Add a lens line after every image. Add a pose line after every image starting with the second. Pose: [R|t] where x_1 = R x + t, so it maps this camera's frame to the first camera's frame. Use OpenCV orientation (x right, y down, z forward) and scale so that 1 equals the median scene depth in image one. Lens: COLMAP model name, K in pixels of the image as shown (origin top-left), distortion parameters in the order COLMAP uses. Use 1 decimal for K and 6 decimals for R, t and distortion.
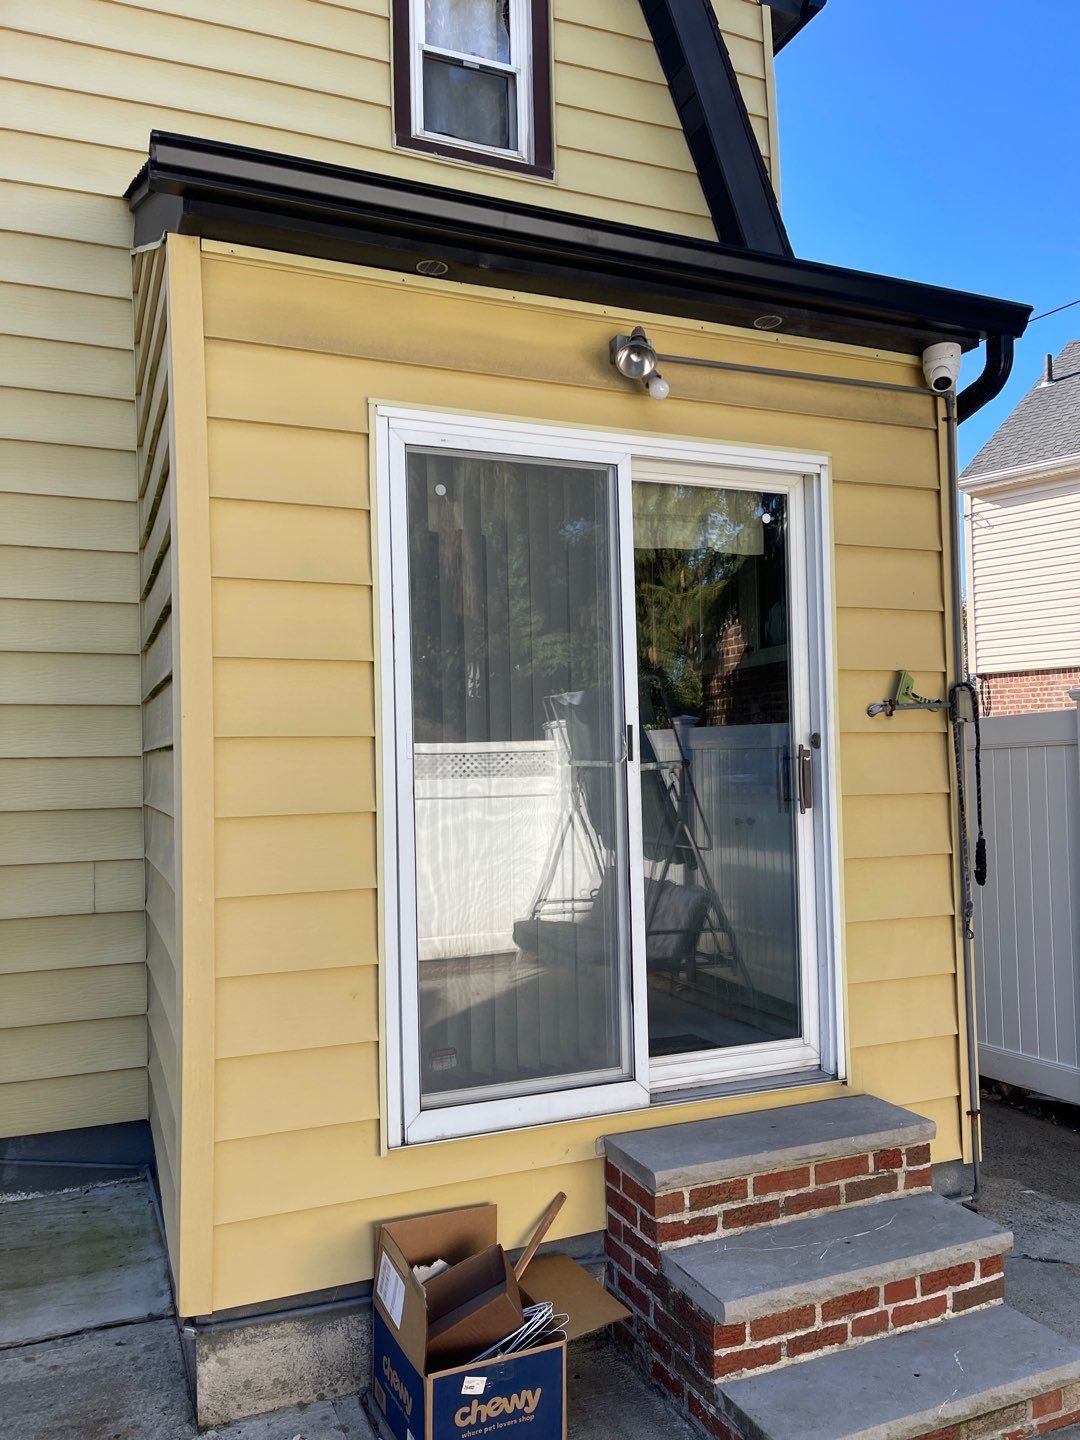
lens RADIAL K [[1085.8, 0, 546.6], [0, 1085.8, 729.7], [0, 0, 1]] dist [0.029232, -0.003362]
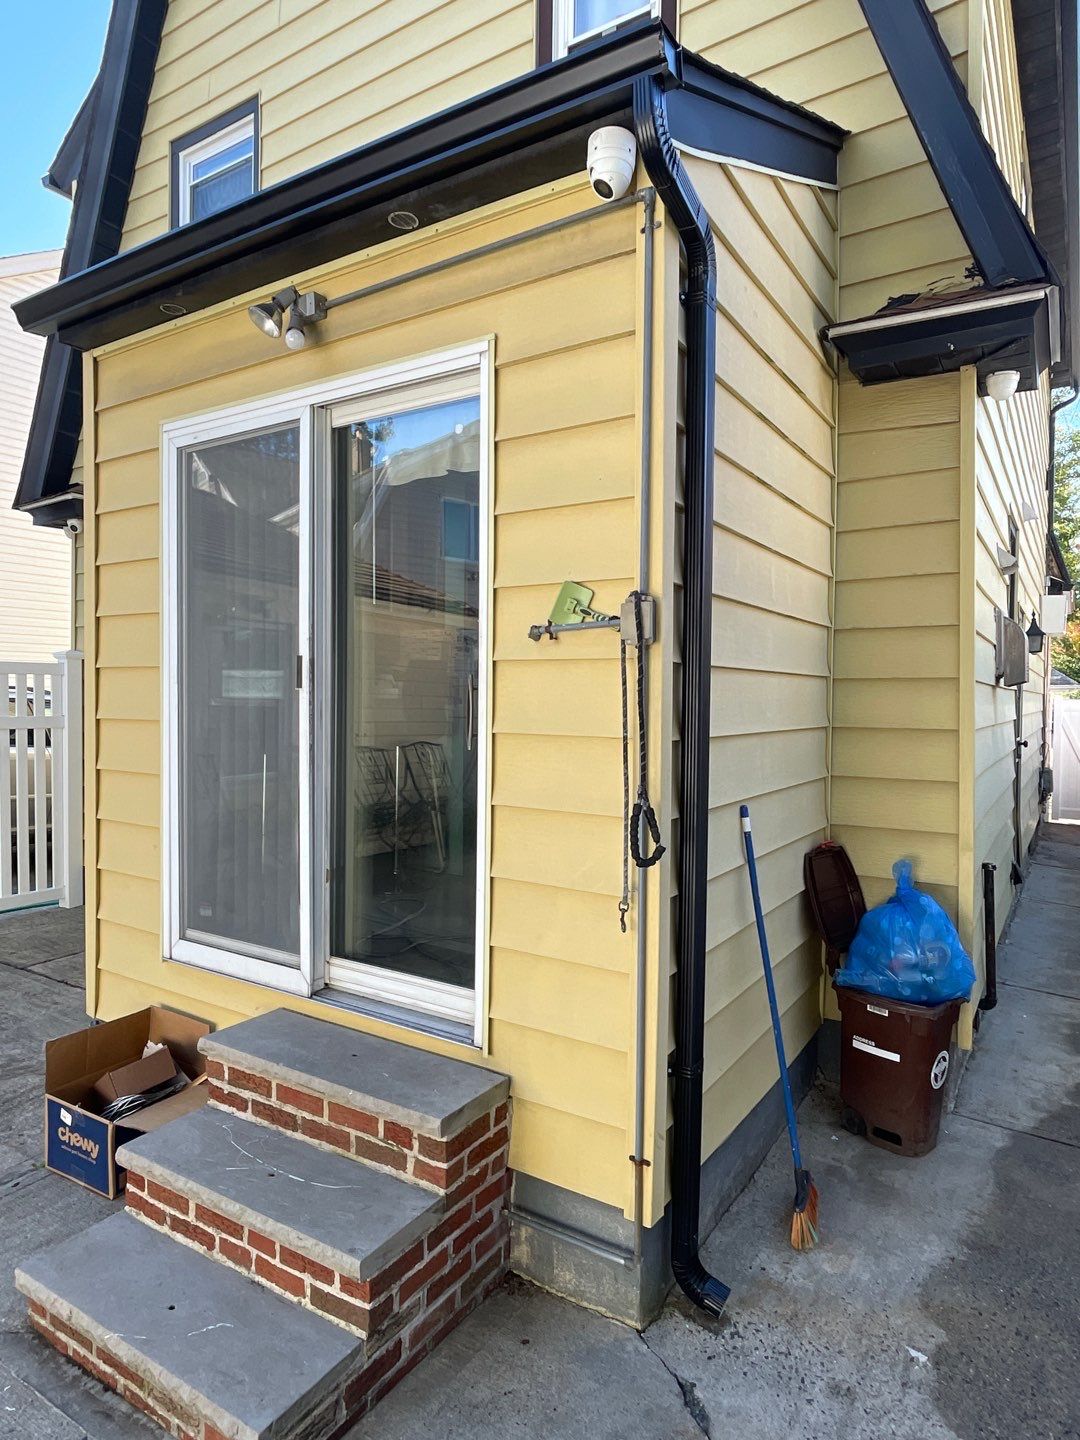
lens RADIAL K [[861.8, 0, 542.5], [0, 861.8, 716.9], [0, 0, 1]] dist [0.015962, -0.032135]
pose [[0.571745, 0.042970, -0.819305, 0.900478], [0.004762, 0.998437, 0.055688, 0.009526], [0.820418, -0.035741, 0.570646, 0.667409]]
